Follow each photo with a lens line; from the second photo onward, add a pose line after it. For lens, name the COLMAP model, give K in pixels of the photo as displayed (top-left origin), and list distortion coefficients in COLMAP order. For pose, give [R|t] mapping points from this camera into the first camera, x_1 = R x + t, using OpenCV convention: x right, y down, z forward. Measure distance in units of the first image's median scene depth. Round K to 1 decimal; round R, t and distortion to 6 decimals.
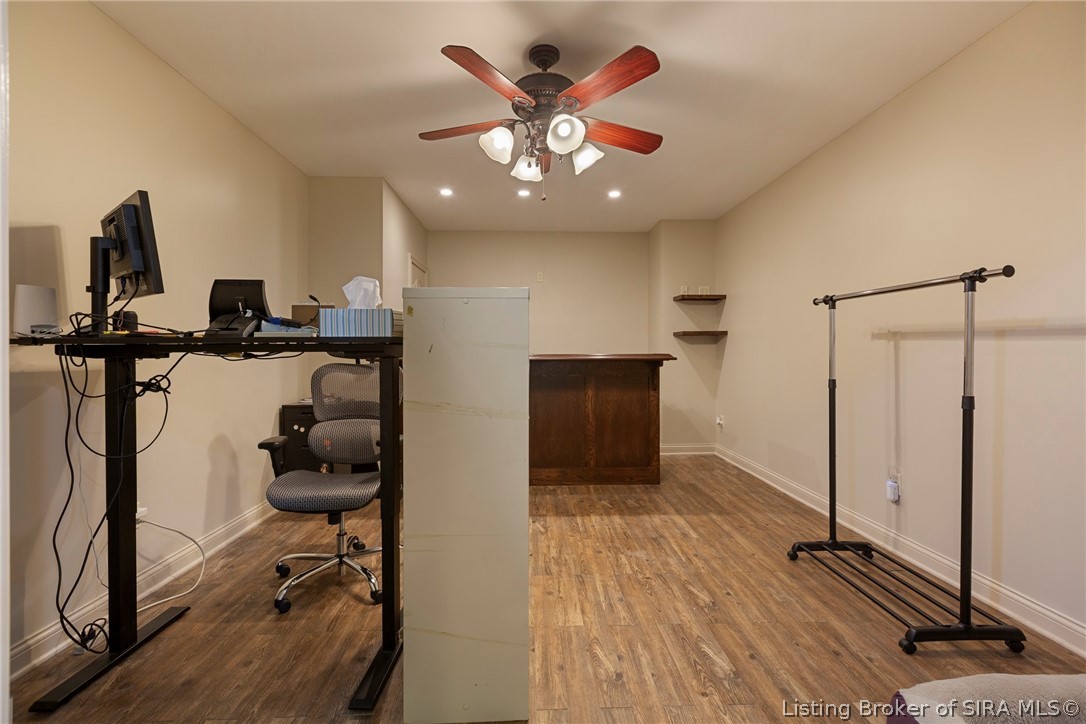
lens RADIAL K [[481.3, 0, 541.2], [0, 481.3, 352.9], [0, 0, 1]] dist [-0.000697, 0.000161]
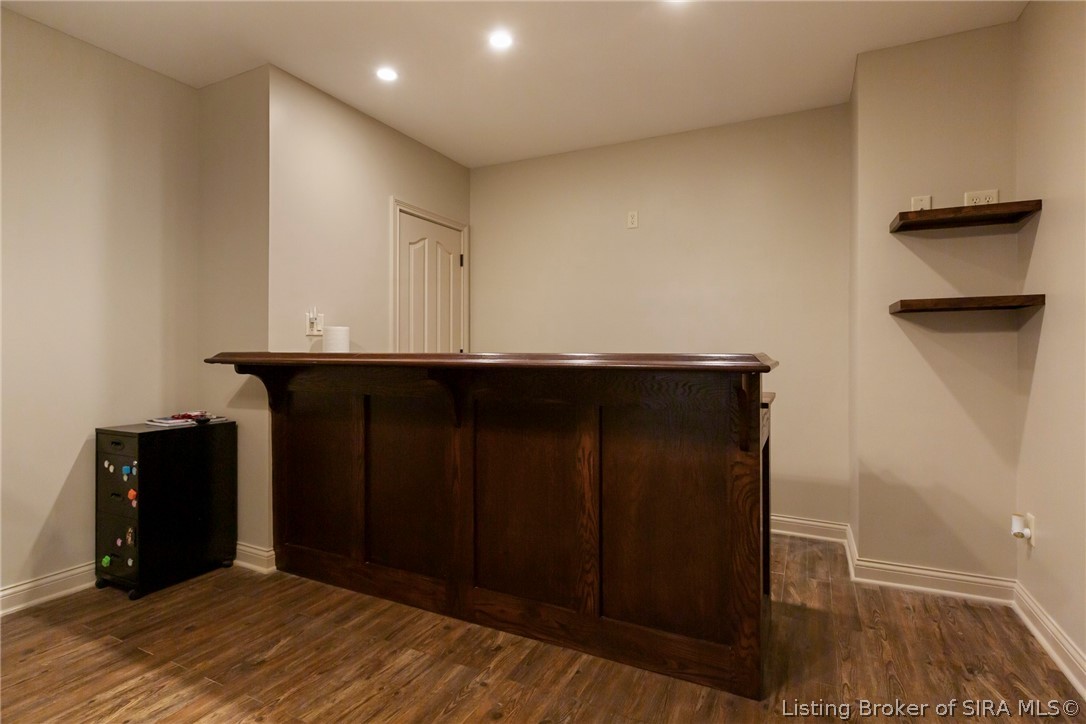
lens RADIAL K [[532.8, 0, 541.1], [0, 532.8, 350.7], [0, 0, 1]] dist [-0.000846, -0.000887]
pose [[0.879526, 0.003372, -0.475840, 0.276677], [-0.003459, 0.999994, 0.000693, -0.000436], [0.475839, 0.001036, 0.879532, 0.519562]]
